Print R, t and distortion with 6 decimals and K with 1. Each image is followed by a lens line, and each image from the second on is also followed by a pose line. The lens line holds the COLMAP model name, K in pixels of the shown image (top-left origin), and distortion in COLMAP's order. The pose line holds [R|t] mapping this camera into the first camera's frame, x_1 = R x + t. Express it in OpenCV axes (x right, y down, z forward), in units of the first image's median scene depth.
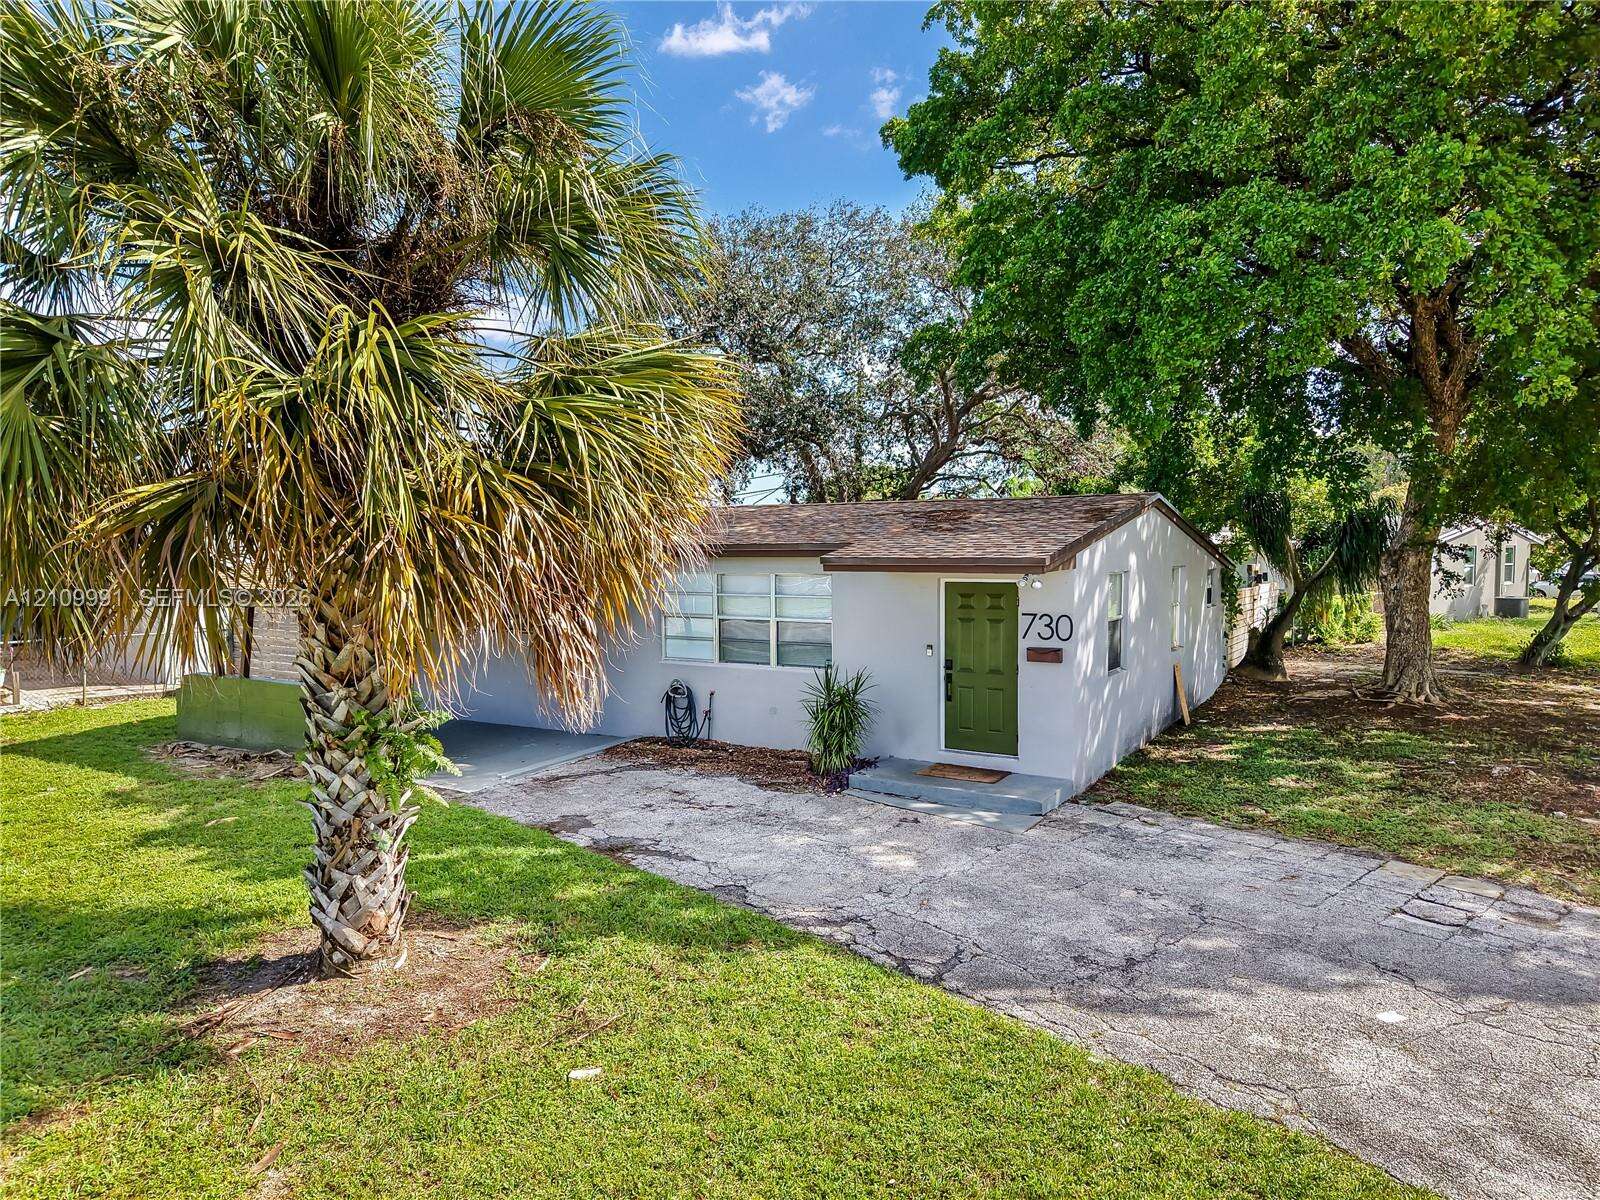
lens RADIAL K [[1076.2, 0, 800.0], [0, 1076.2, 600.0], [0, 0, 1]] dist [0.002576, 0.001251]
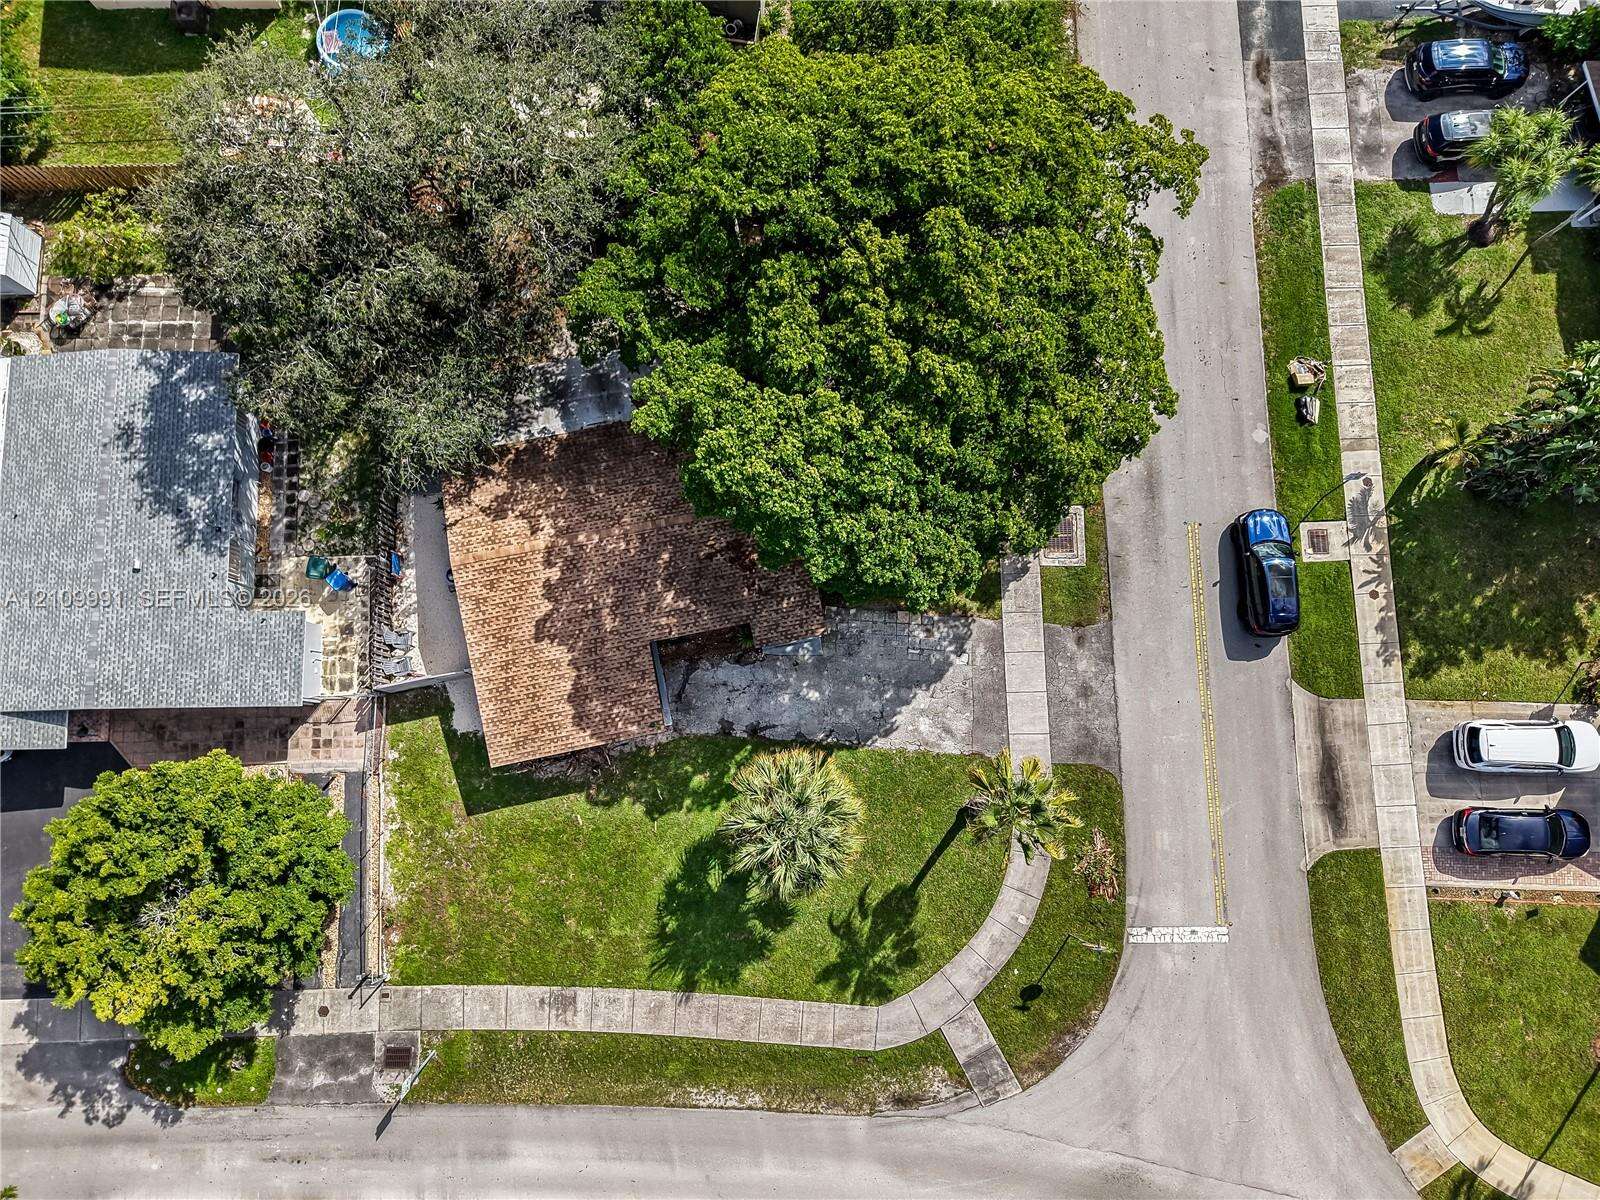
lens RADIAL K [[1086.6, 0, 800.0], [0, 1086.6, 600.0], [0, 0, 1]] dist [-0.003680, 0.003715]
pose [[0.736343, -0.665164, 0.123917, -0.173966], [-0.002674, 0.180283, 0.983611, -3.051966], [-0.676603, -0.724606, 0.130972, 0.576931]]
